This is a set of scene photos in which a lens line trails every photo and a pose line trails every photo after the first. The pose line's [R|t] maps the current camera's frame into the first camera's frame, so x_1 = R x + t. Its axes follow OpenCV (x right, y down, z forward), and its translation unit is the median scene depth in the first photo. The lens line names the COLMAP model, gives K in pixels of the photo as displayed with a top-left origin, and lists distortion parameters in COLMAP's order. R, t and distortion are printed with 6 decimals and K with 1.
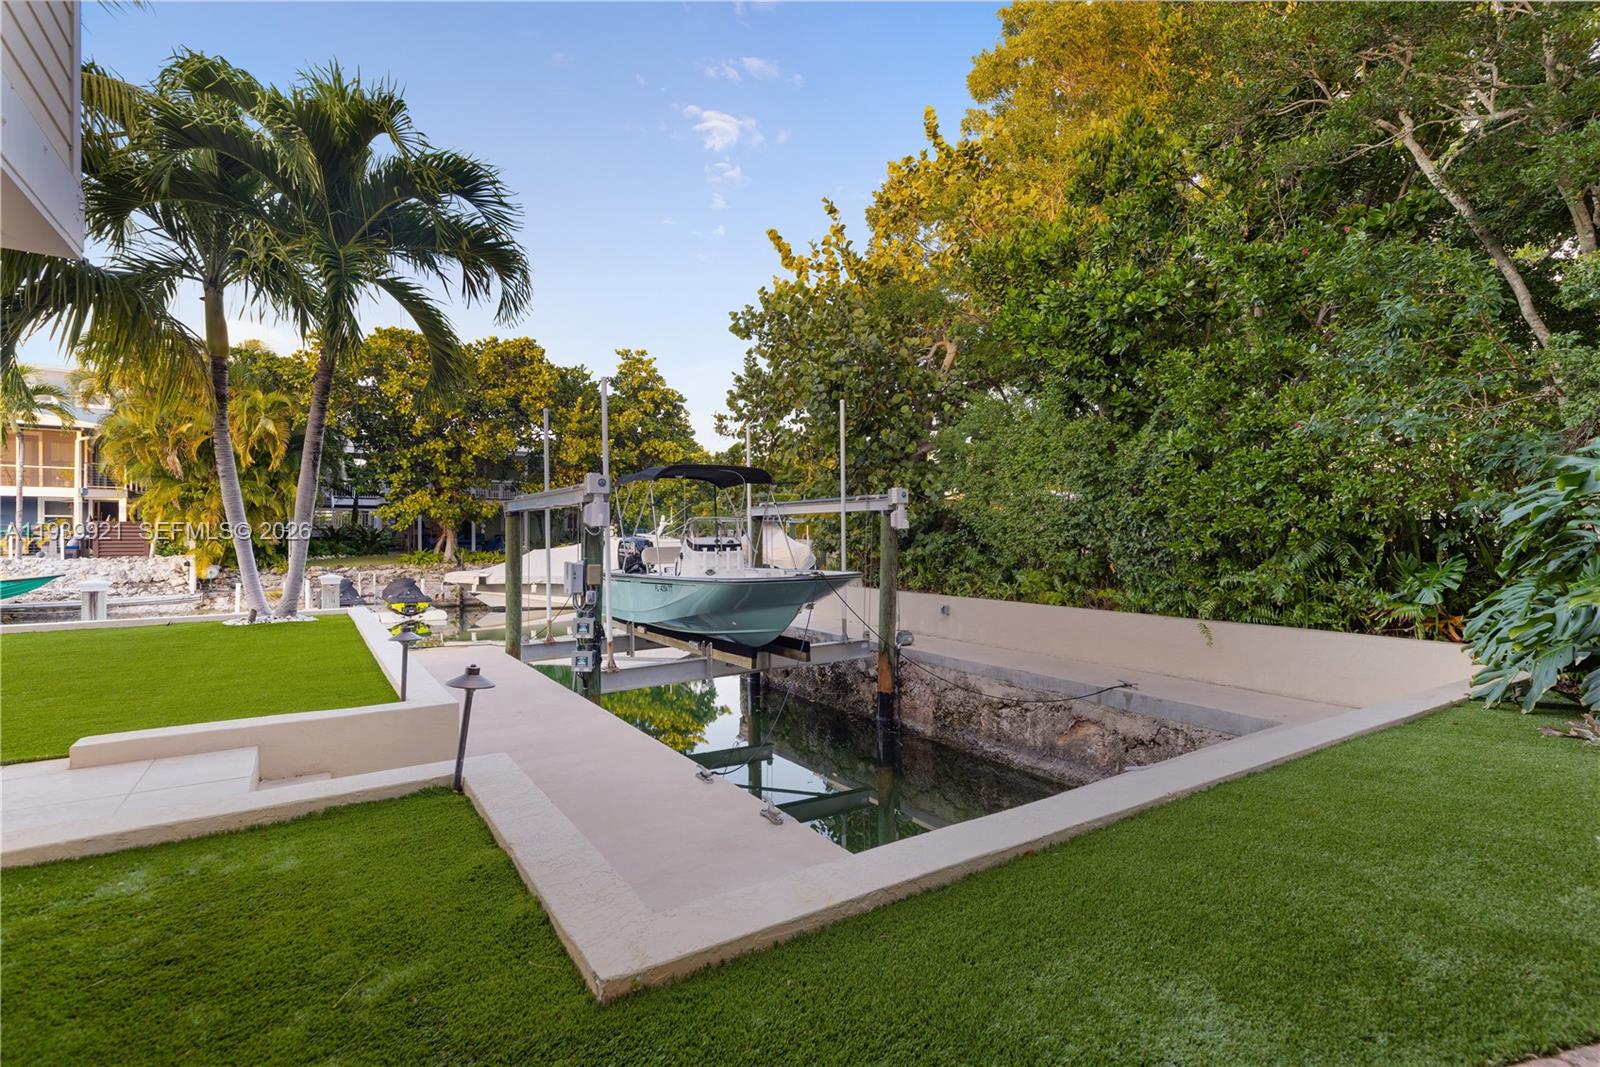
lens RADIAL K [[731.7, 0, 793.6], [0, 731.7, 533.2], [0, 0, 1]] dist [0.011513, -0.001982]
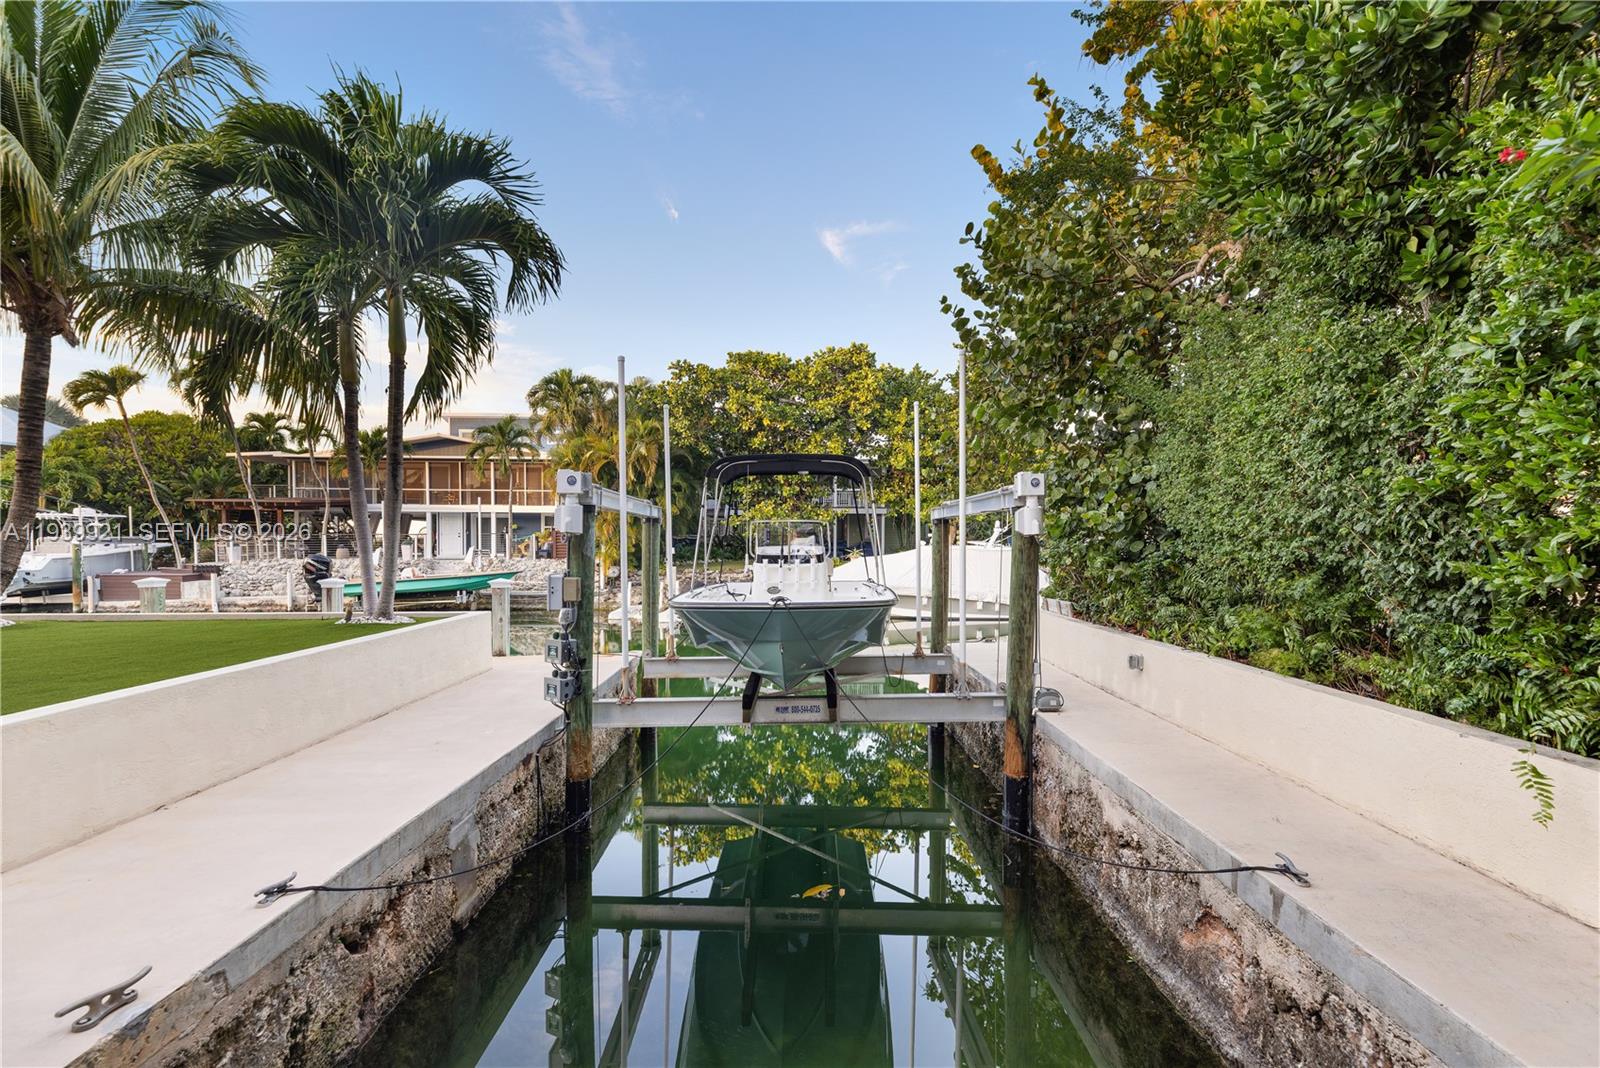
lens RADIAL K [[731.7, 0, 833.7], [0, 731.7, 559.1], [0, 0, 1]] dist [0.011513, -0.001982]
pose [[0.847992, 0.014393, -0.529813, 0.360022], [-0.000846, 0.999667, 0.025803, -0.000883], [0.530008, -0.021432, 0.847722, 0.363233]]
